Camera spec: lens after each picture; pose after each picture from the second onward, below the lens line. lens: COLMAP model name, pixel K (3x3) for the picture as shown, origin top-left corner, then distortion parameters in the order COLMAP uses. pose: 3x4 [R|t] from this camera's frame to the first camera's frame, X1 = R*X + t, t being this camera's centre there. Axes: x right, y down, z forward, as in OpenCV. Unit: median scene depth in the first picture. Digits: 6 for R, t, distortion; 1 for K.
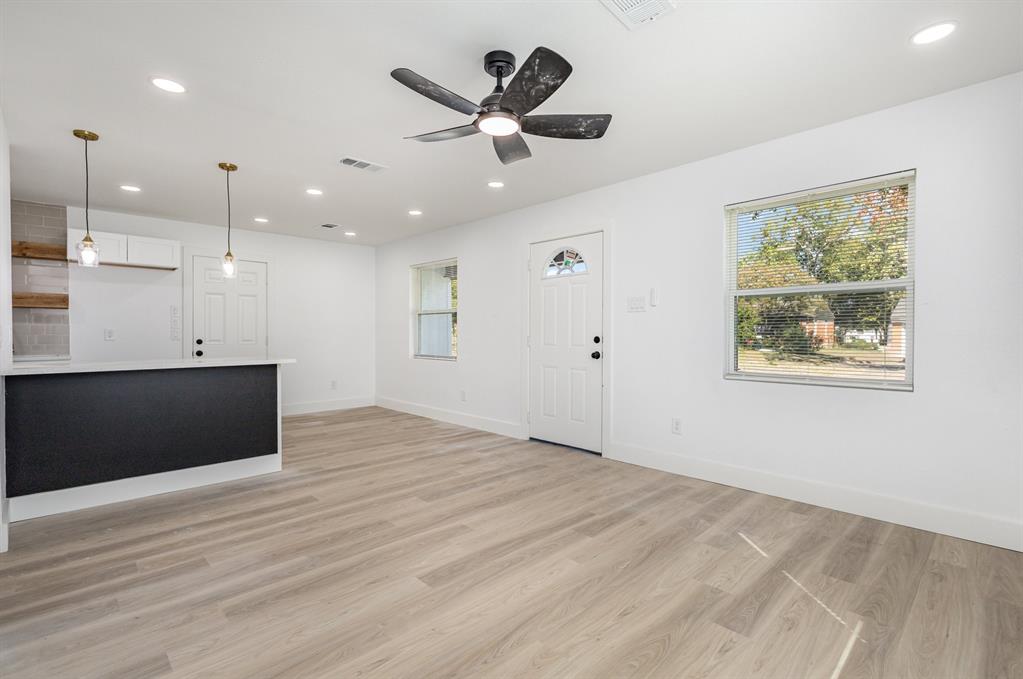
lens RADIAL K [[472.8, 0, 512.3], [0, 472.8, 335.1], [0, 0, 1]] dist [0.005723, 0.000092]
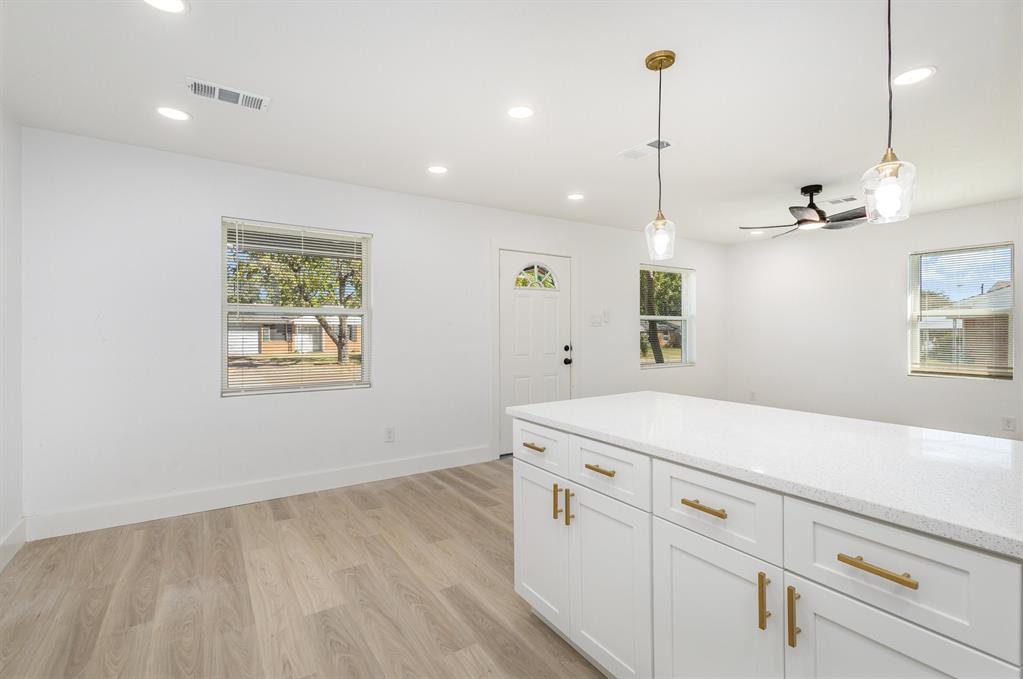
lens RADIAL K [[472.8, 0, 512.3], [0, 472.8, 335.1], [0, 0, 1]] dist [0.005723, 0.000092]
pose [[0.188413, -0.007076, 0.982064, -1.468265], [0.006104, 0.999963, 0.006034, -0.045632], [-0.982071, 0.004858, 0.188449, 1.329768]]
